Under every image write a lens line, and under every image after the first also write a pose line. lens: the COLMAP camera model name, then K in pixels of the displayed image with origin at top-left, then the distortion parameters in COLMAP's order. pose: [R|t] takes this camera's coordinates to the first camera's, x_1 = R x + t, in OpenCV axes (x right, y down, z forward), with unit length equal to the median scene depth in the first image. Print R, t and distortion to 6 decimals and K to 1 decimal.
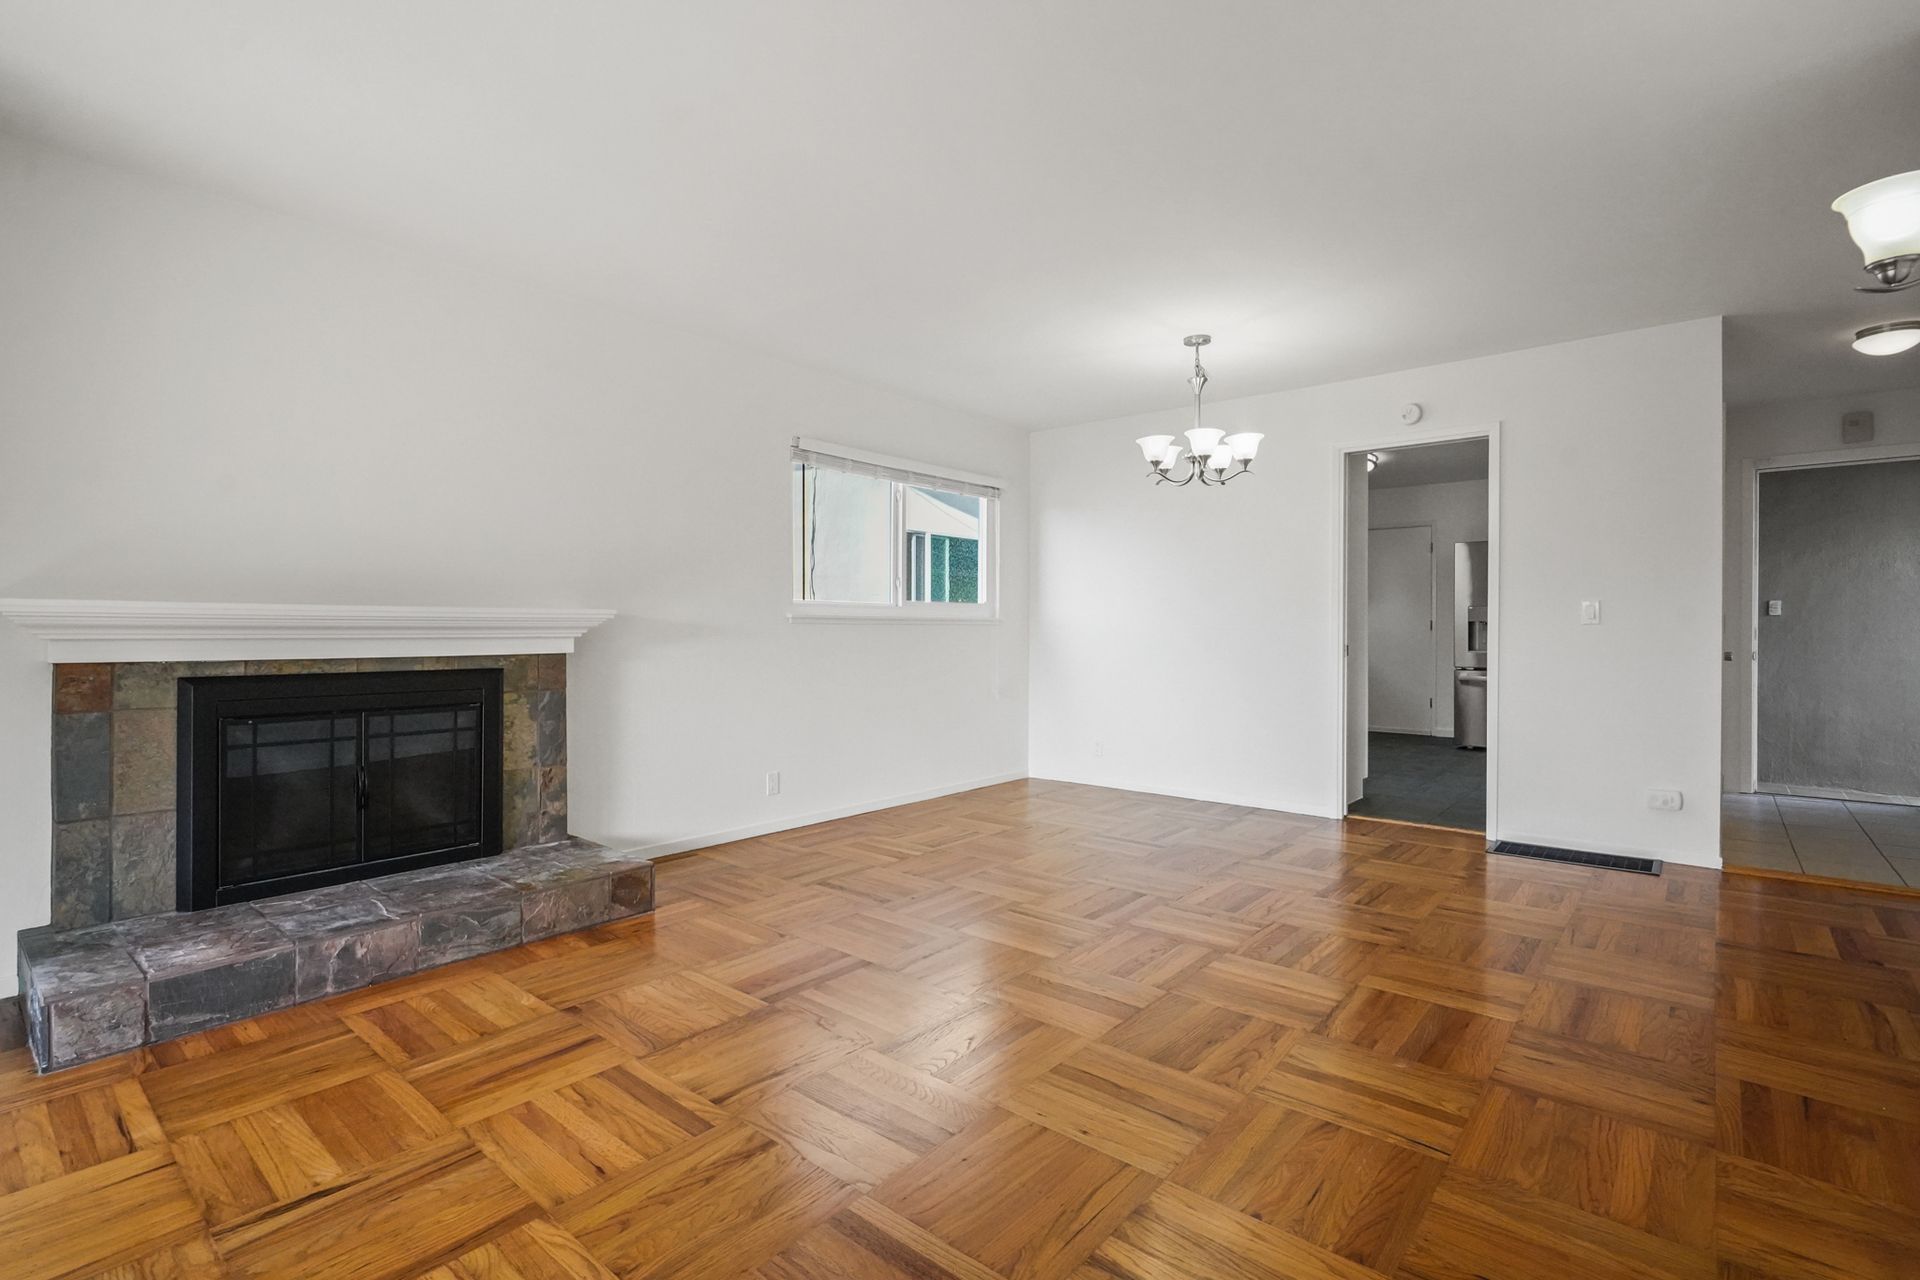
lens RADIAL K [[886.6, 0, 959.6], [0, 886.6, 631.9], [0, 0, 1]] dist [0.000925, 0.000252]
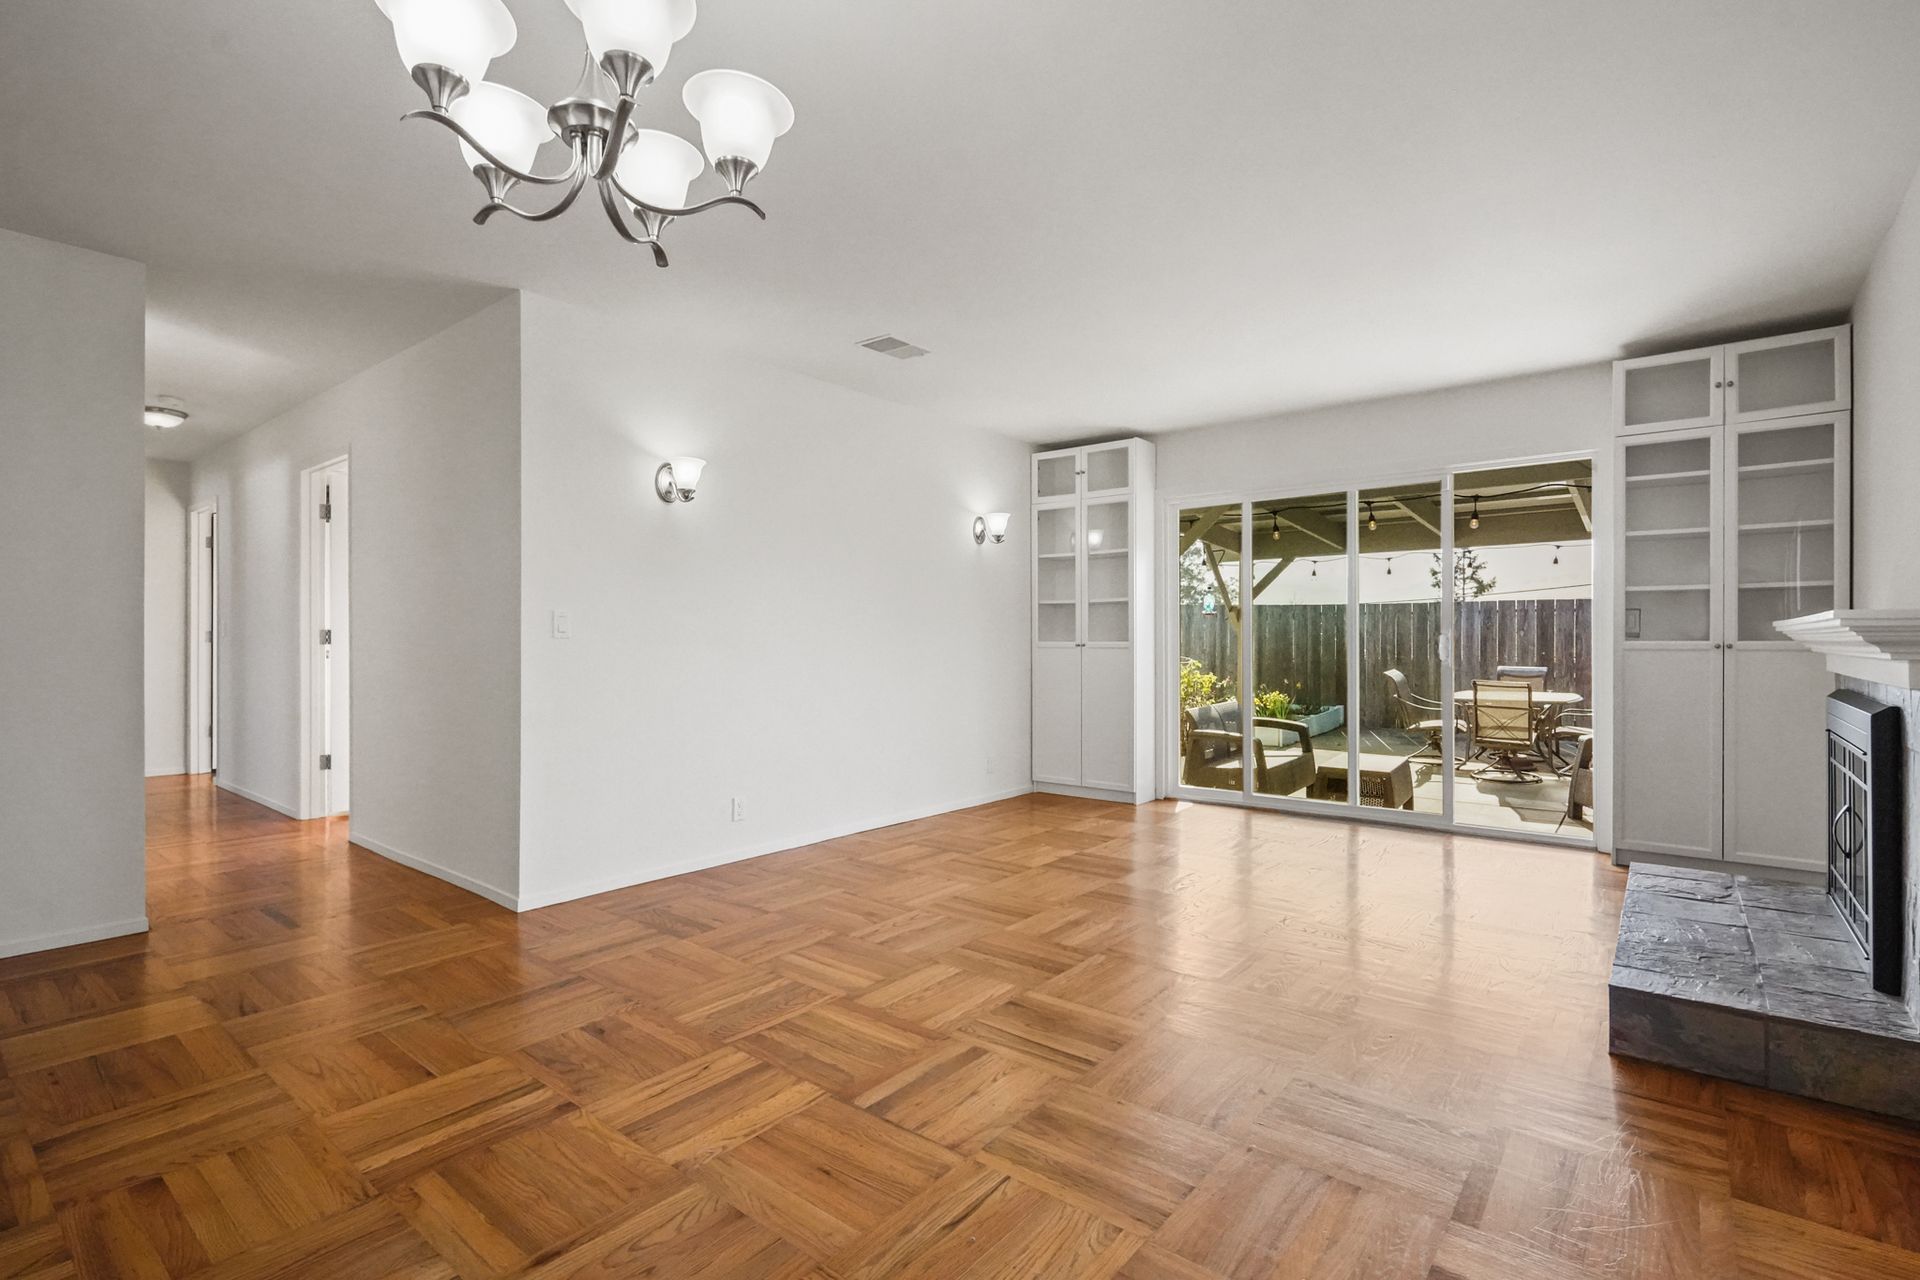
lens RADIAL K [[886.6, 0, 959.7], [0, 886.6, 639.9], [0, 0, 1]] dist [0.000925, 0.000252]
pose [[-0.999613, -0.004220, -0.027485, 0.183458], [-0.004318, 0.999985, 0.003494, -0.009687], [0.027470, 0.003612, -0.999616, 1.721294]]
